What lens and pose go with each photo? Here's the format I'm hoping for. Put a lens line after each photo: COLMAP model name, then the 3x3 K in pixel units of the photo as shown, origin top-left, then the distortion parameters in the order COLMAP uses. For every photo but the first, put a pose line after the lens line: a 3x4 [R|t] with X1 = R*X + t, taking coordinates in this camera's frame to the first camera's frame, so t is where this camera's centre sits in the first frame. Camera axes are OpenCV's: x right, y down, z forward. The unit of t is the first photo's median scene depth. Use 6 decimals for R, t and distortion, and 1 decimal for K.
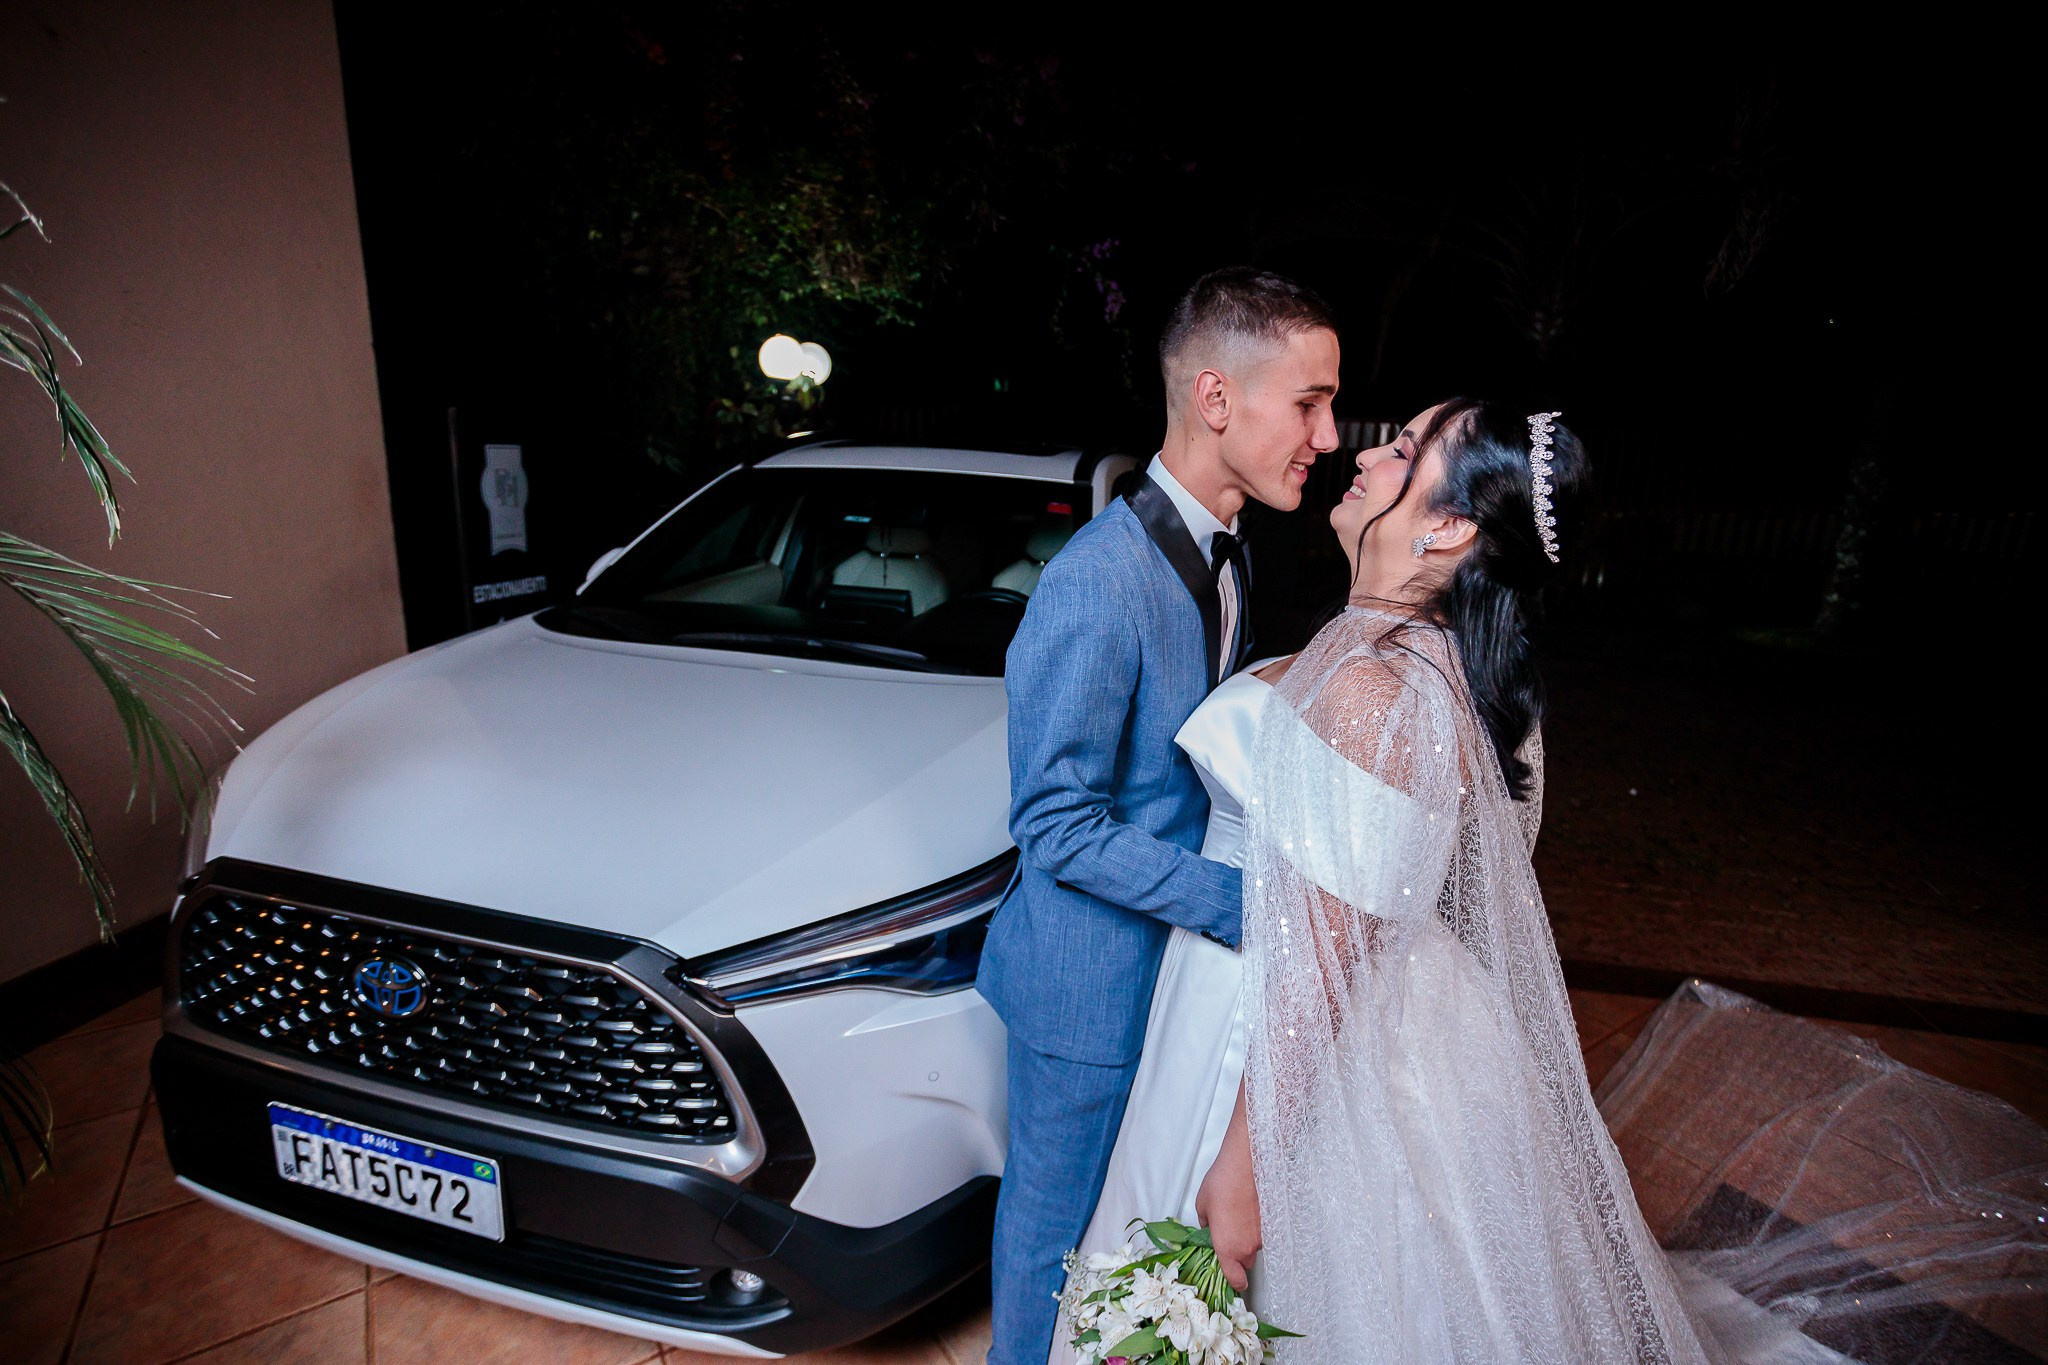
lens RADIAL K [[965.8, 0, 1020.1], [0, 965.8, 677.9], [0, 0, 1]] dist [-0.036178, 0.016541]
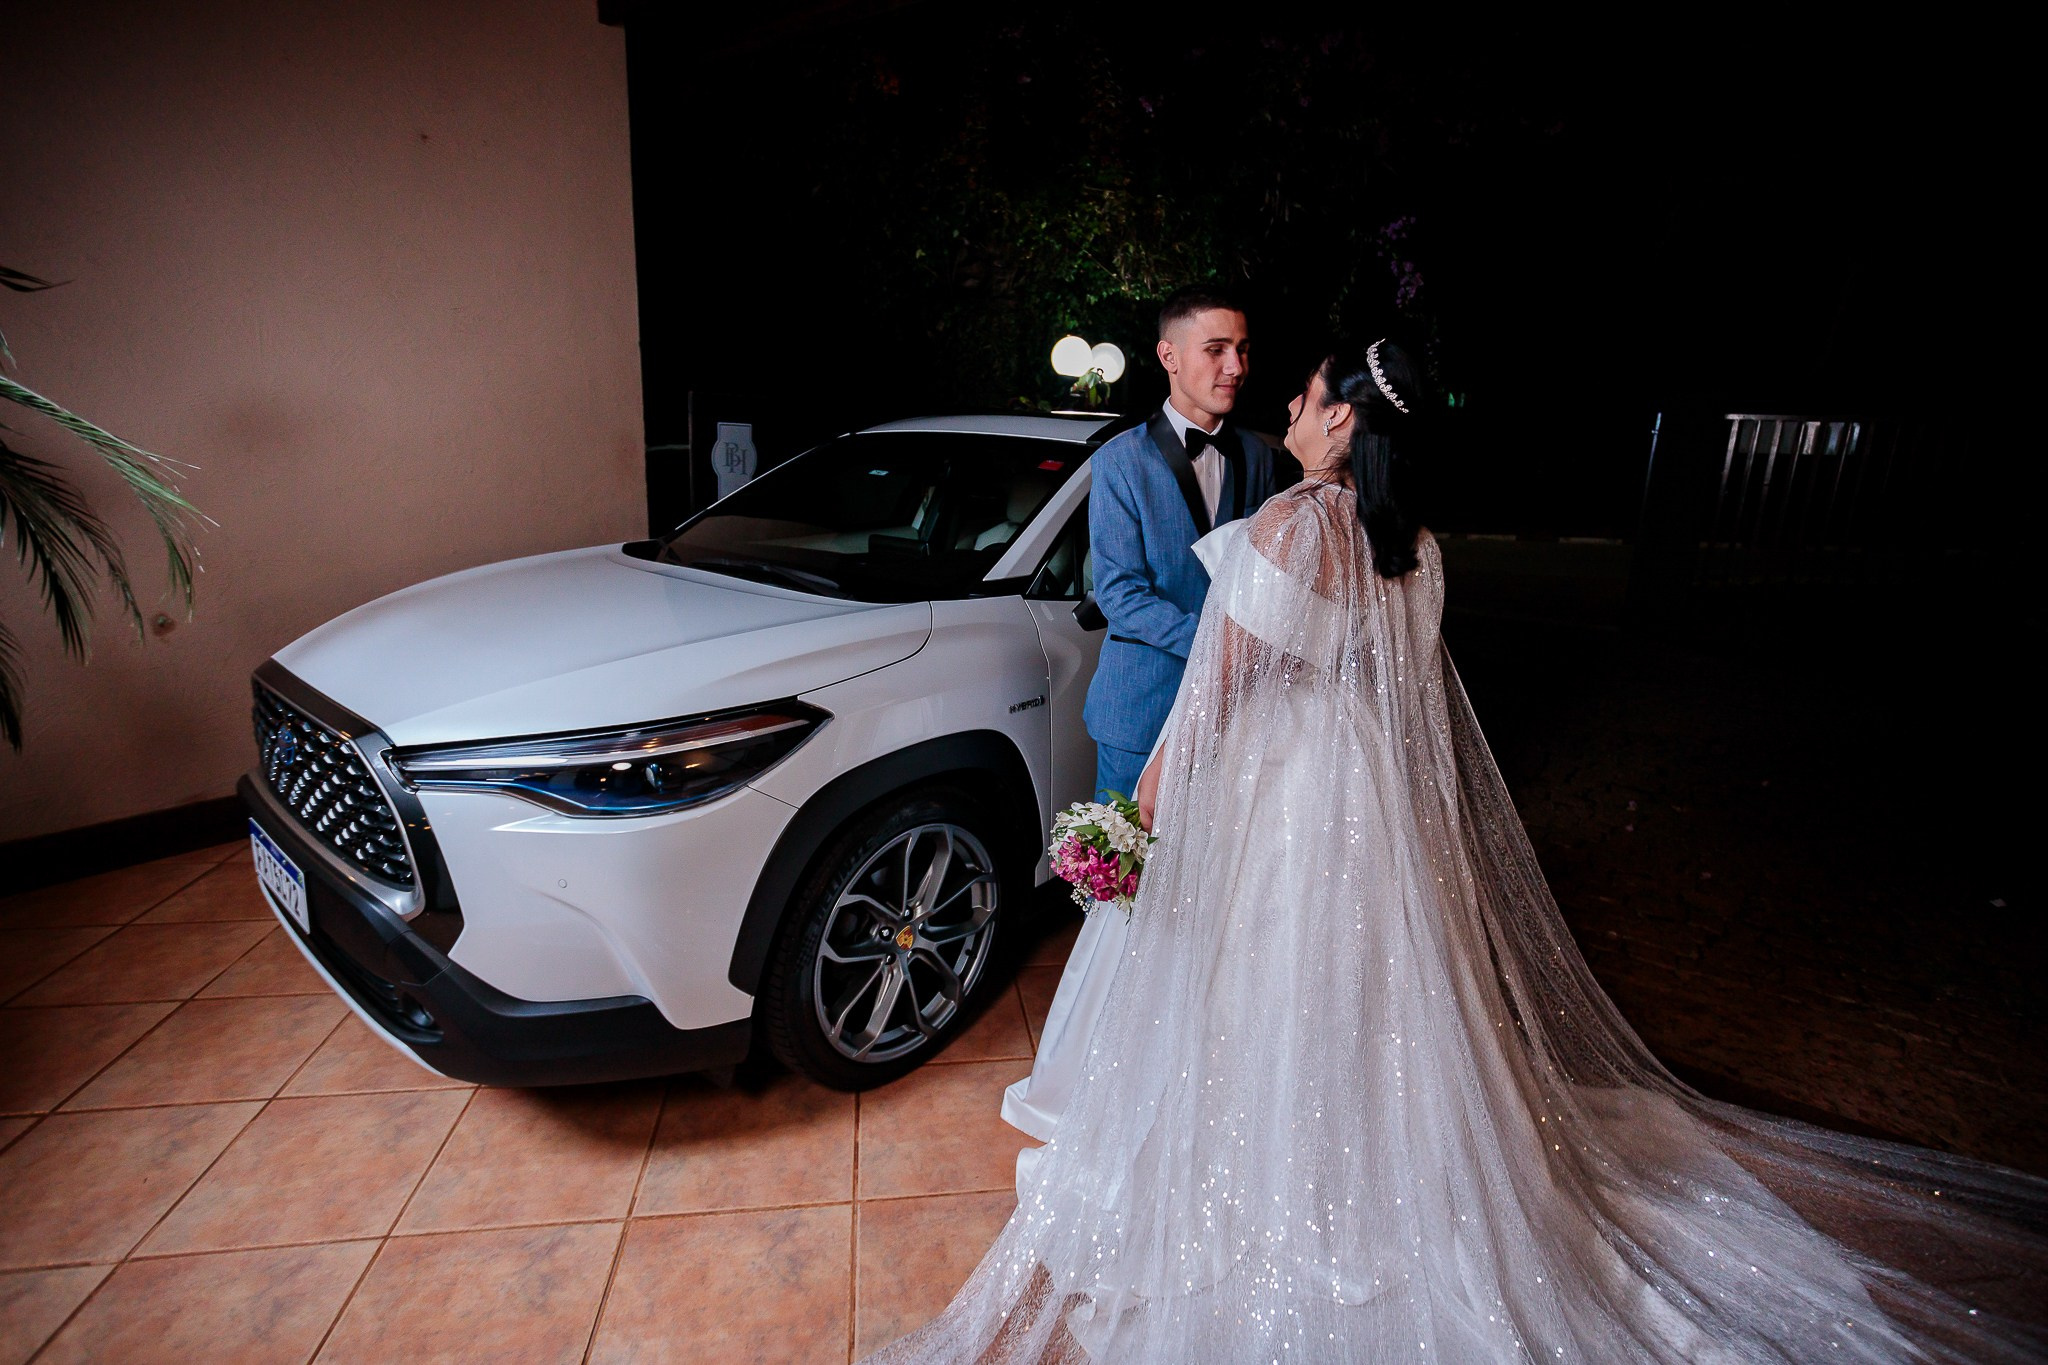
lens RADIAL K [[965.8, 0, 1022.8], [0, 965.8, 677.8], [0, 0, 1]] dist [-0.036178, 0.016541]
pose [[0.903086, 0.101352, -0.417328, 0.328527], [-0.108472, 0.994077, 0.006691, 0.030911], [0.415534, 0.039225, 0.908731, 0.049089]]
